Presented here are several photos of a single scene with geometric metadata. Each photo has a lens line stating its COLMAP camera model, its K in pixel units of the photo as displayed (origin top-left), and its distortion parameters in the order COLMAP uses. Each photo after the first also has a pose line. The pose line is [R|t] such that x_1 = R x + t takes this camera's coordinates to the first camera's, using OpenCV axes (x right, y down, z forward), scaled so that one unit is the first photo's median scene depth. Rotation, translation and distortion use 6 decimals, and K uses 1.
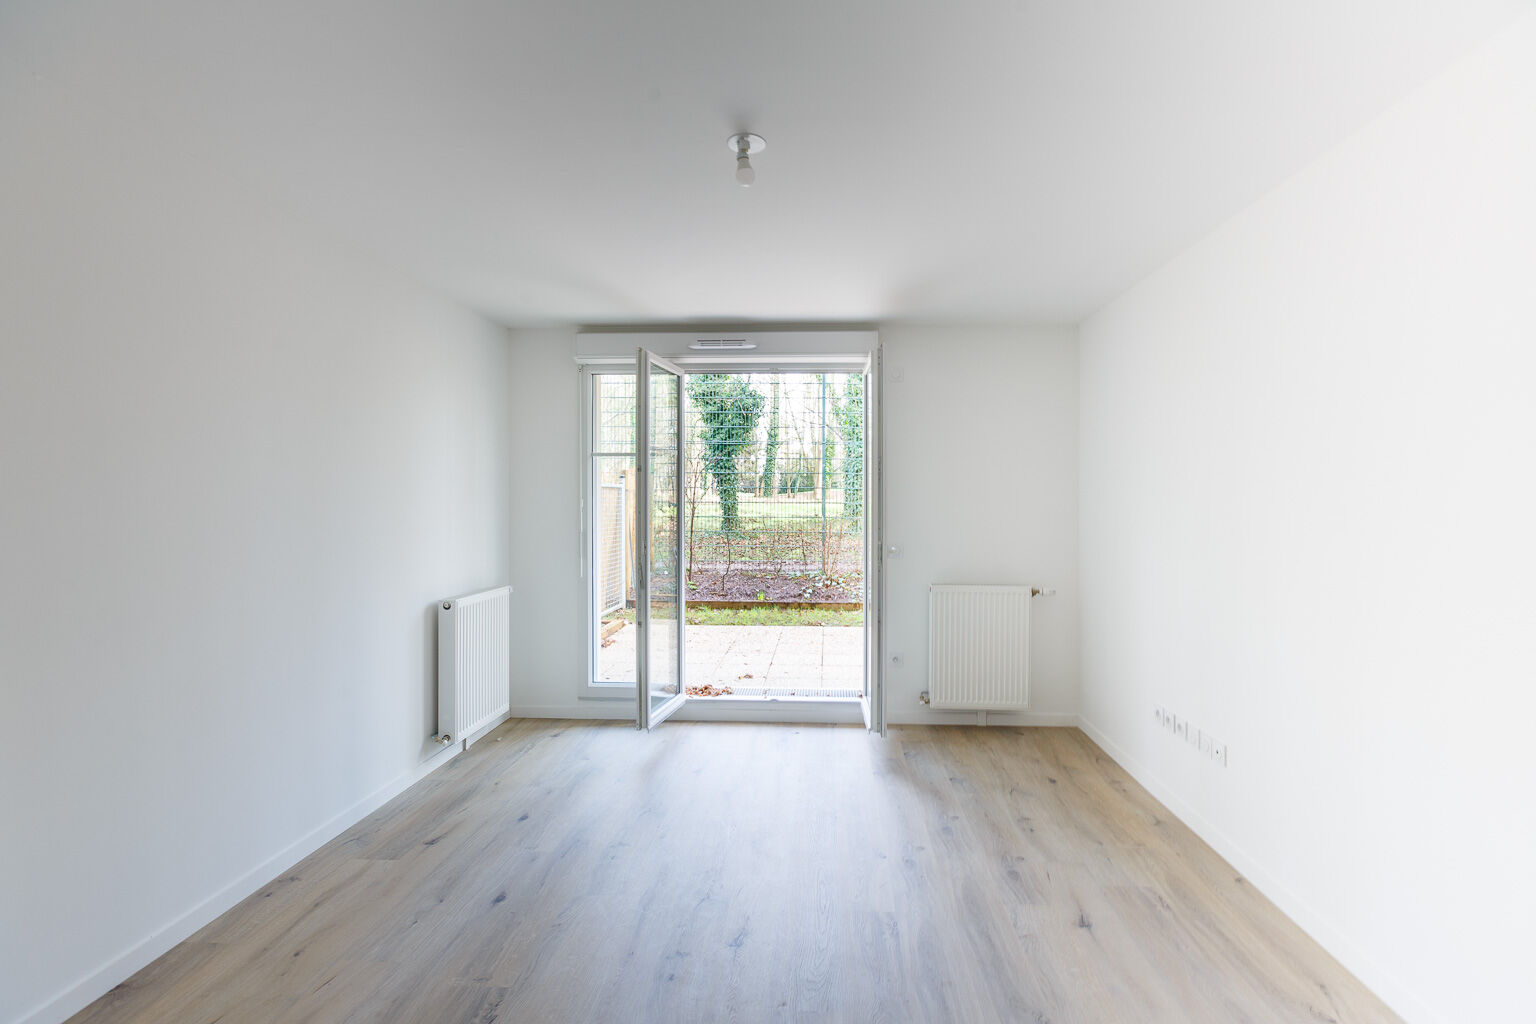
lens RADIAL K [[693.8, 0, 795.9], [0, 693.8, 506.9], [0, 0, 1]] dist [0.000427, -0.000078]
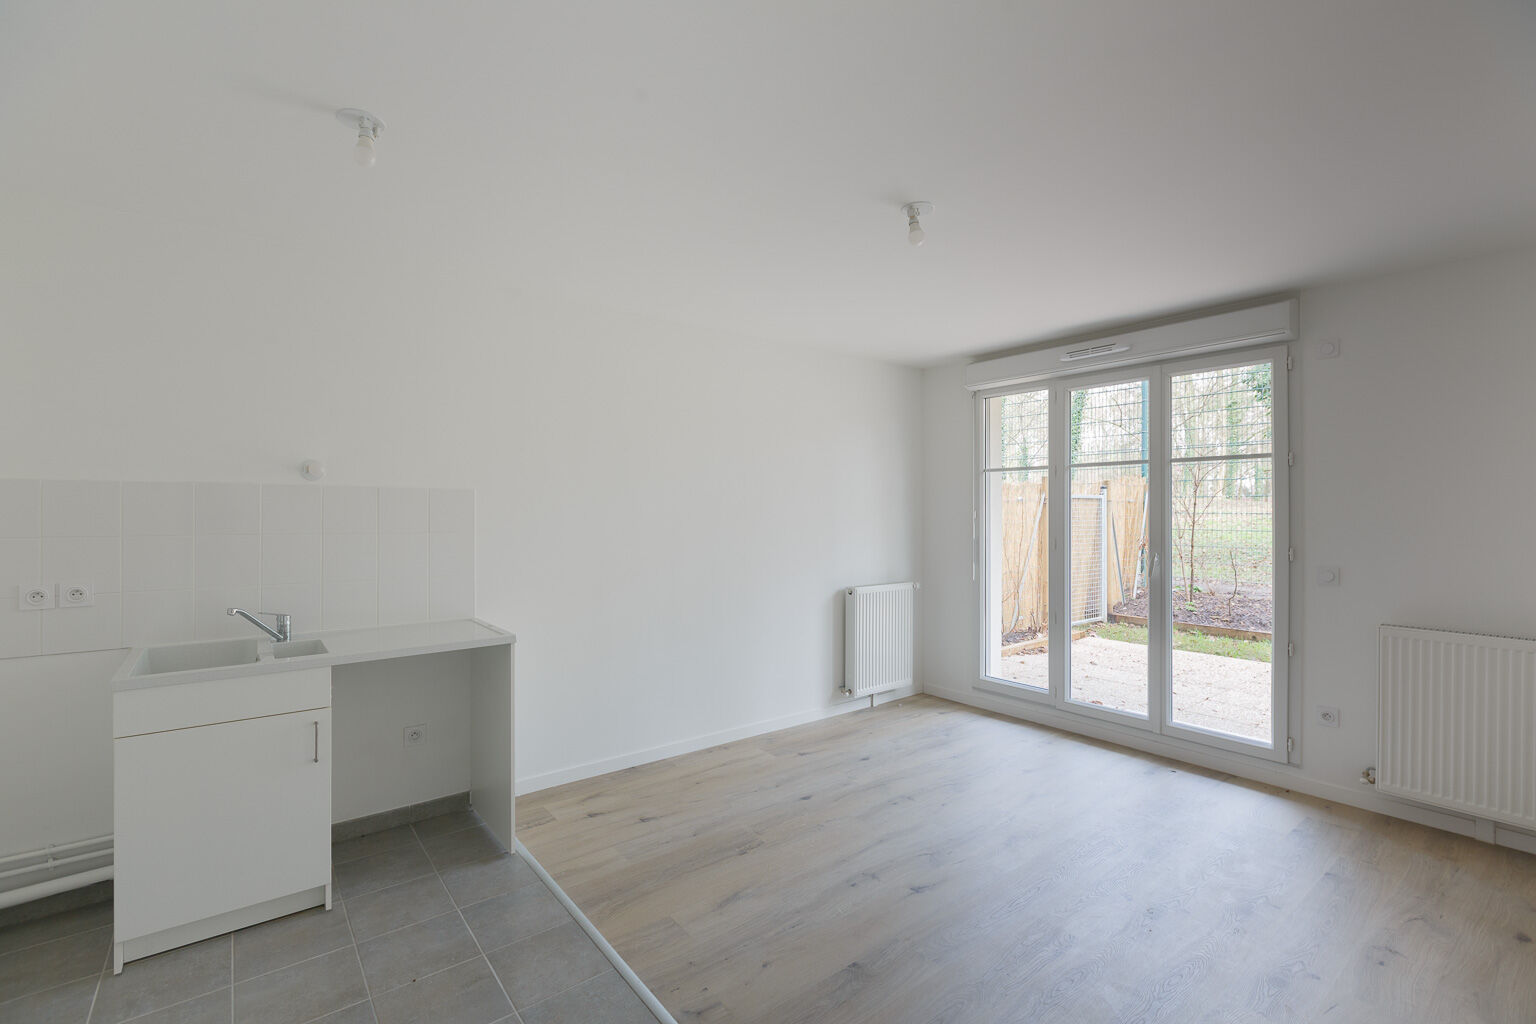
lens RADIAL K [[678.6, 0, 764.3], [0, 678.6, 514.2], [0, 0, 1]] dist [-0.000827, -0.000272]
pose [[0.646827, 0.000428, -0.762637, 0.313689], [-0.004300, 0.999986, -0.003085, -0.000911], [0.762625, 0.005275, 0.646820, 0.028423]]
